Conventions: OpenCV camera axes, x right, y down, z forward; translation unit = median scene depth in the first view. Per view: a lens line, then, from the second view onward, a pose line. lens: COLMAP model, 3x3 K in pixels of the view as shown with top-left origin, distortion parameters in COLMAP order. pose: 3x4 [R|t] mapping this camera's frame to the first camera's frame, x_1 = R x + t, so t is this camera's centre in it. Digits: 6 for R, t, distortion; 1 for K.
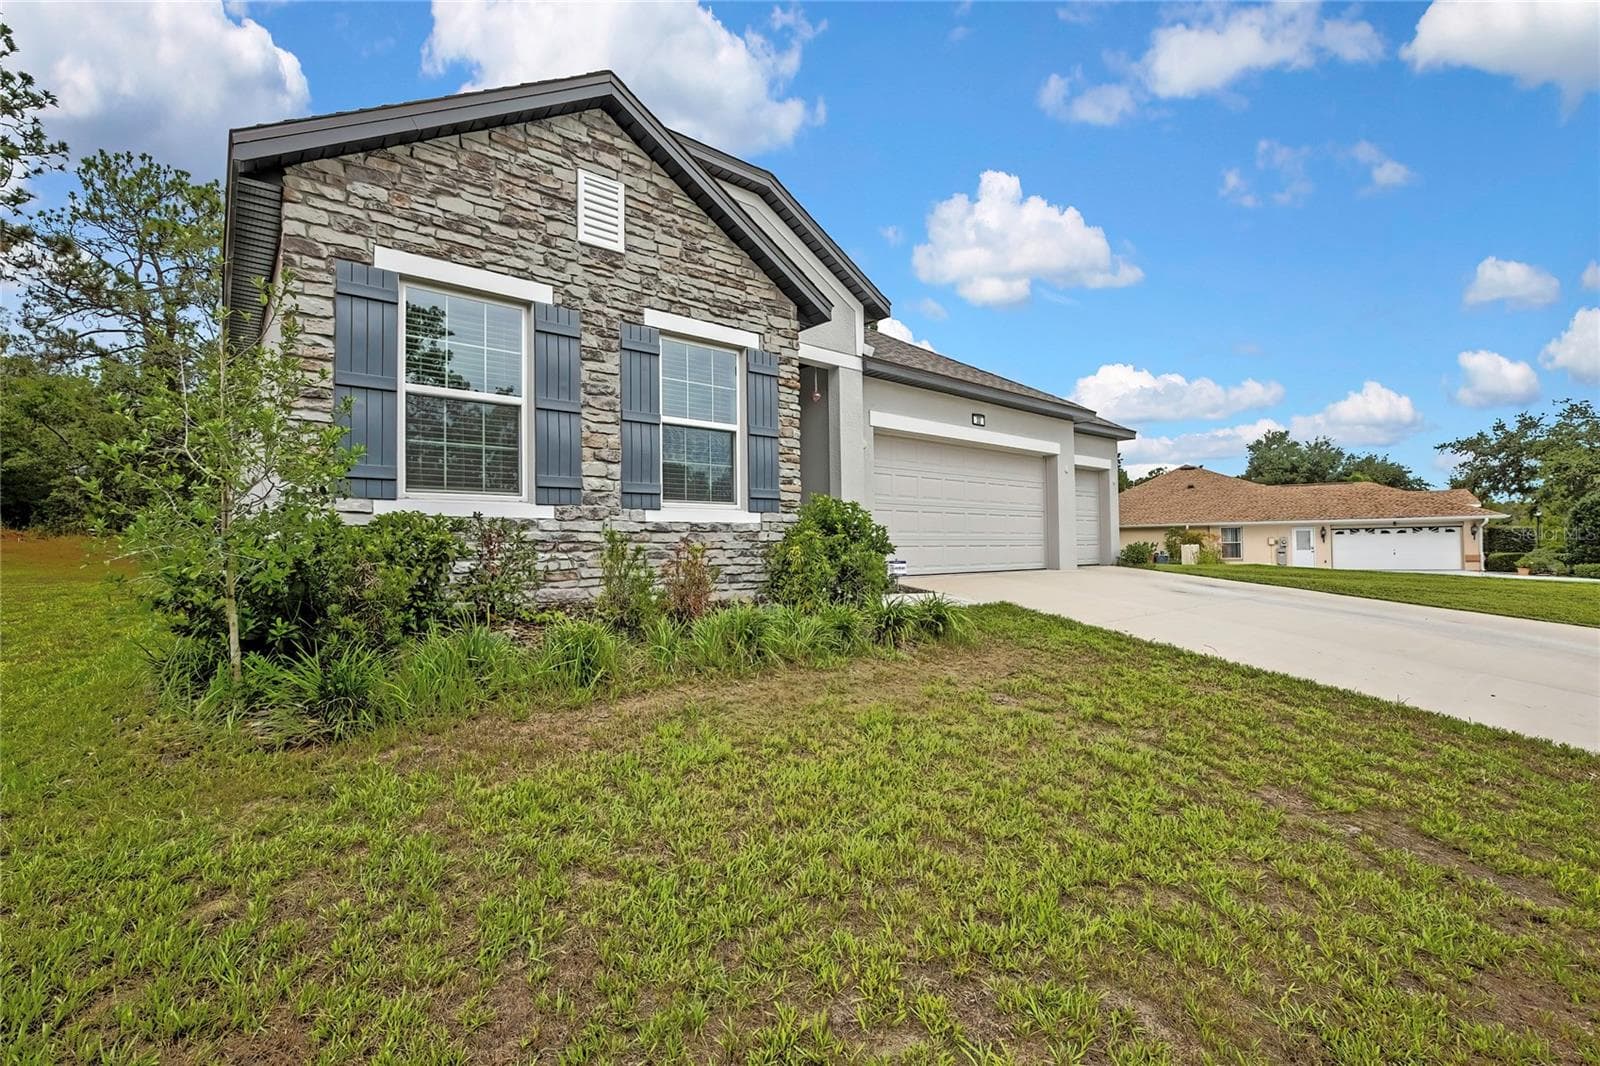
lens RADIAL K [[718.0, 0, 811.8], [0, 718.0, 532.5], [0, 0, 1]] dist [-0.004124, -0.000219]
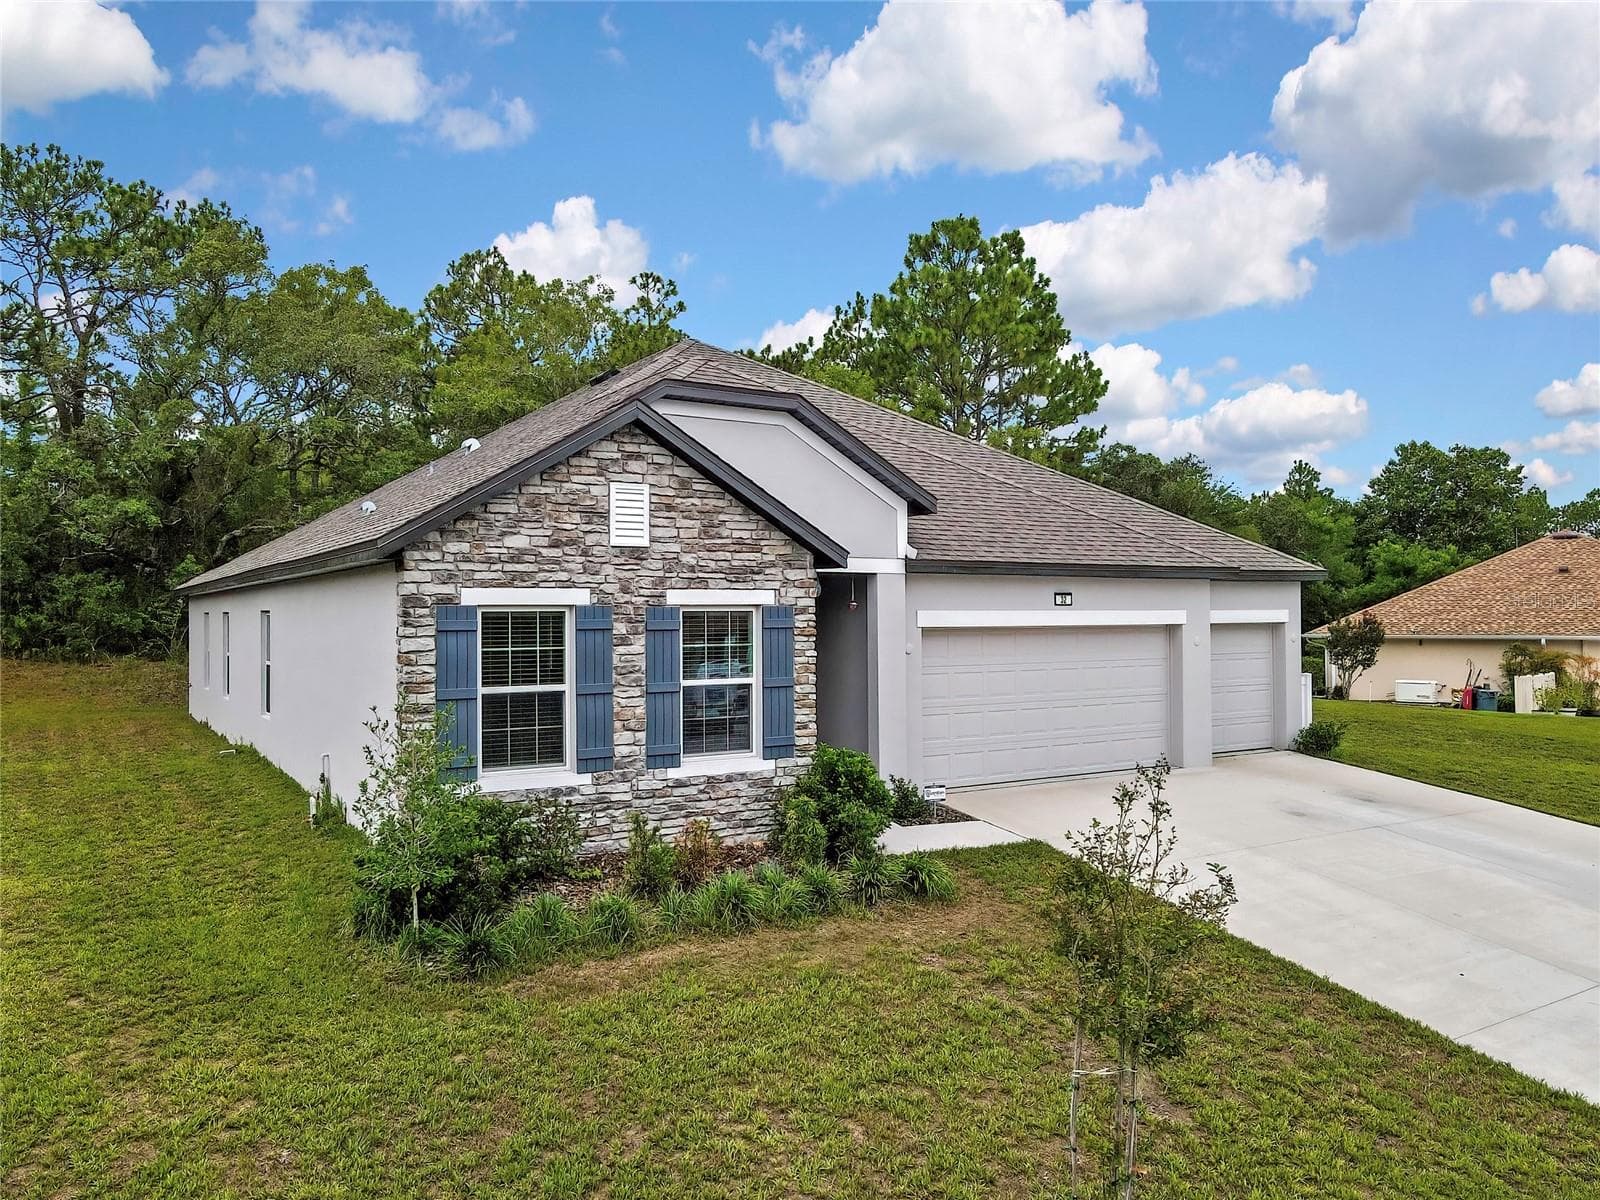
lens RADIAL K [[1202.0, 0, 795.1], [0, 1202.0, 607.5], [0, 0, 1]] dist [0.016343, 0.009683]
pose [[0.987830, 0.004866, -0.155462, 0.279421], [-0.002364, 0.999865, 0.016277, -0.335821], [0.155520, -0.015712, 0.987708, -0.899158]]
